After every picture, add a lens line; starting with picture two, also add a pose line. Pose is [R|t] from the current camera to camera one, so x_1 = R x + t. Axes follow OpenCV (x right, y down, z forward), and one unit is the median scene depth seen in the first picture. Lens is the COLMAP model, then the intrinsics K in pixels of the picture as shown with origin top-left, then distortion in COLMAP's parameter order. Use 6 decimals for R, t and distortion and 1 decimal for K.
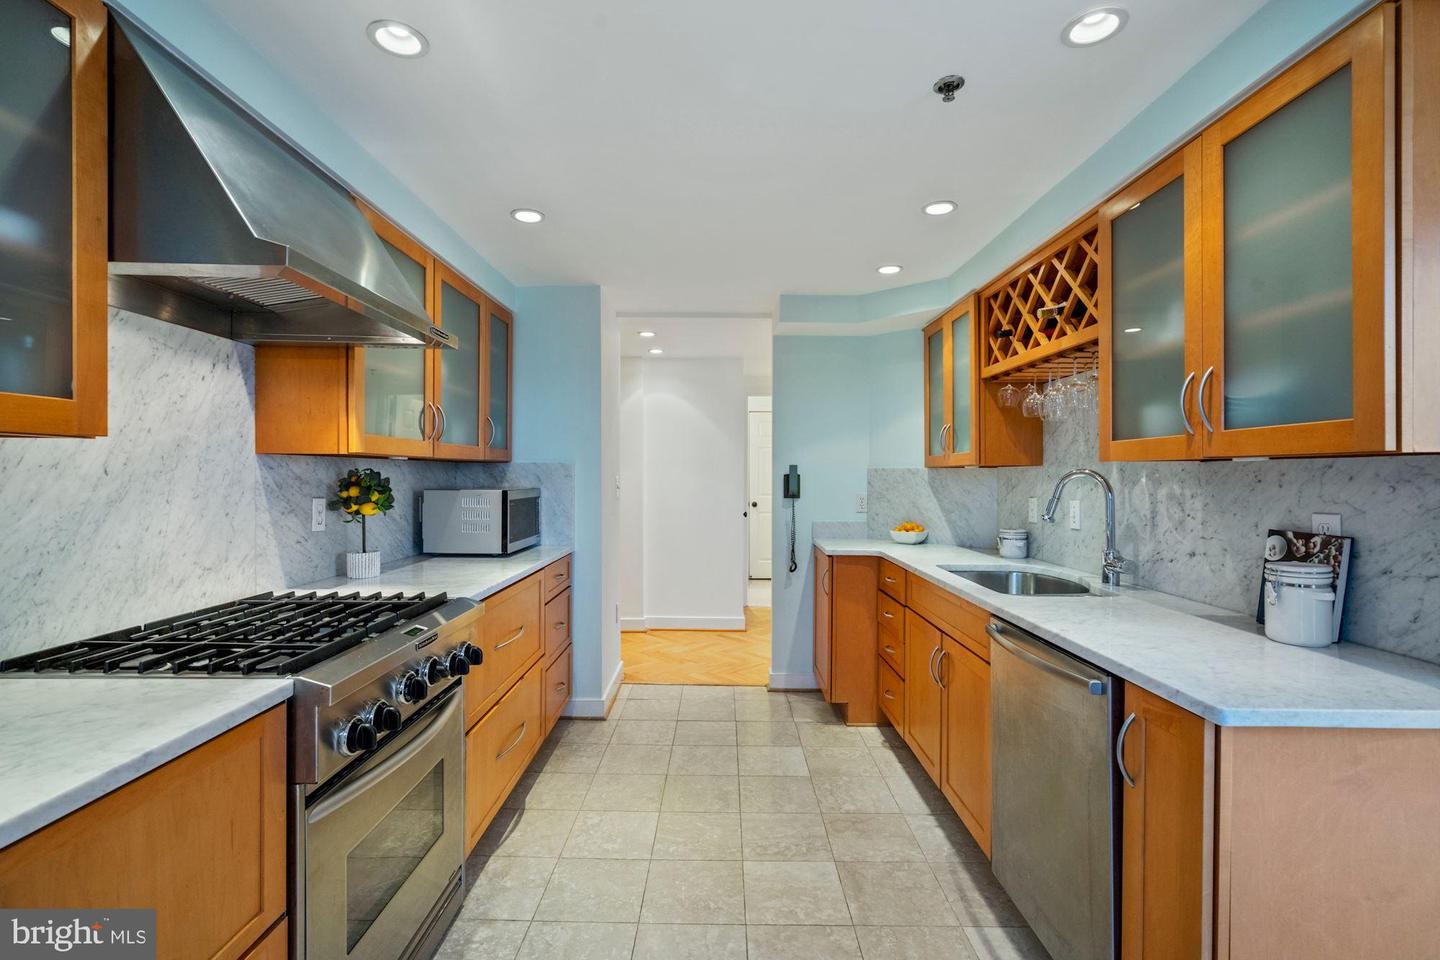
lens RADIAL K [[646.9, 0, 718.4], [0, 646.9, 477.2], [0, 0, 1]] dist [0.000237, 0.000345]
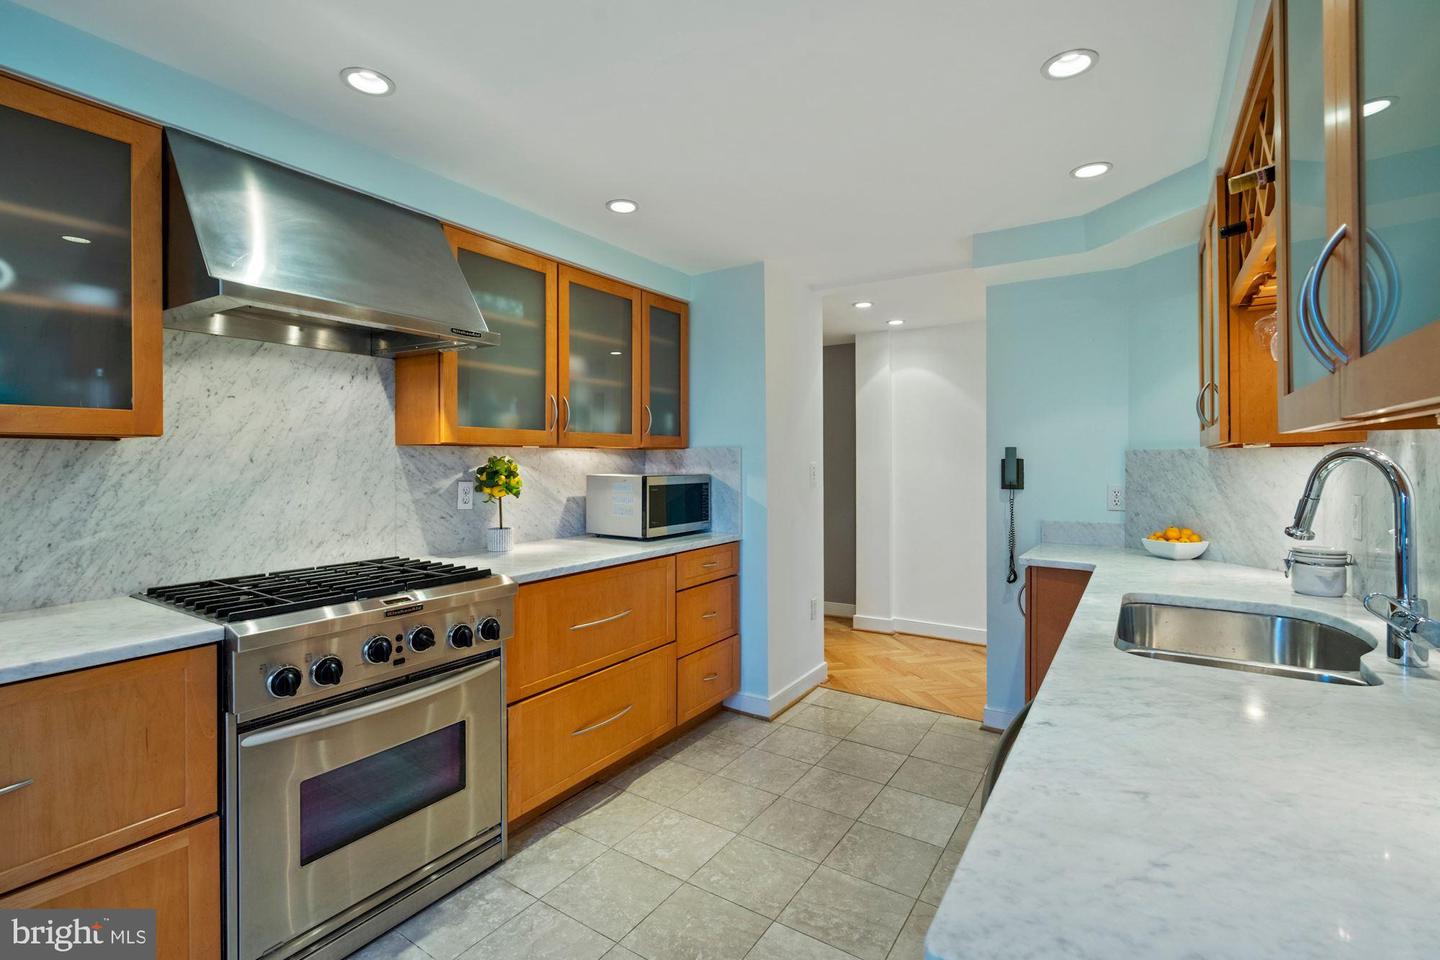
lens RADIAL K [[655.7, 0, 715.9], [0, 655.7, 459.3], [0, 0, 1]] dist [-0.003599, 0.000042]
pose [[0.839617, -0.005720, -0.543149, 0.489529], [0.002427, 0.999974, -0.006780, 0.001223], [0.543174, 0.004375, 0.839609, 0.273823]]
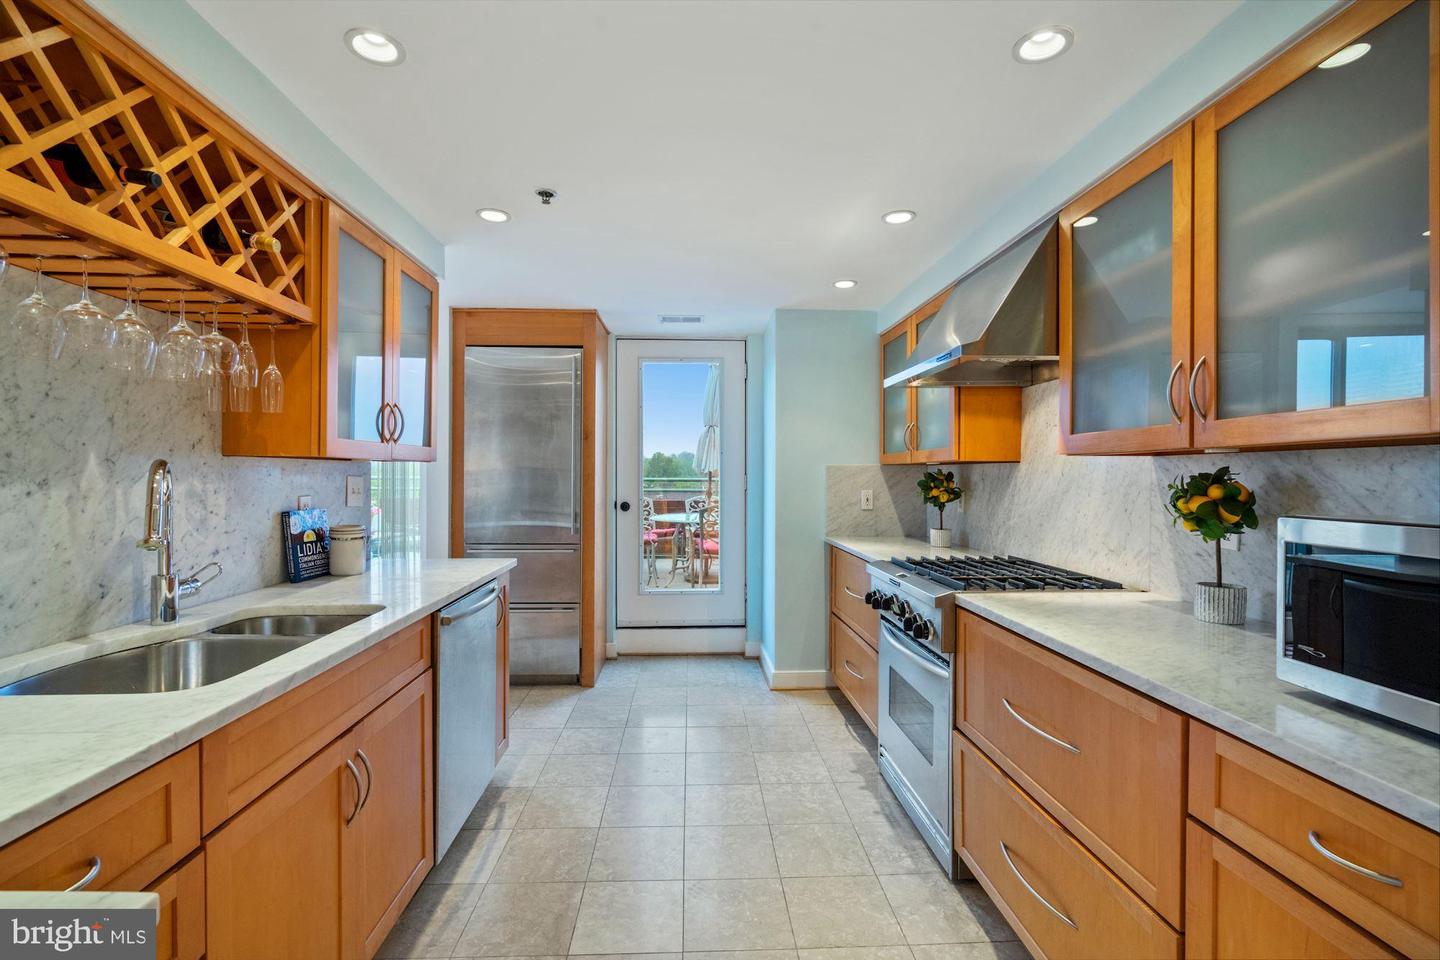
lens RADIAL K [[646.9, 0, 718.4], [0, 646.9, 477.2], [0, 0, 1]] dist [0.000237, 0.000345]
pose [[-0.998593, -0.007926, -0.052439, 0.044682], [-0.008248, 0.999948, 0.005922, -0.003215], [0.052390, 0.006347, -0.998607, 2.015285]]
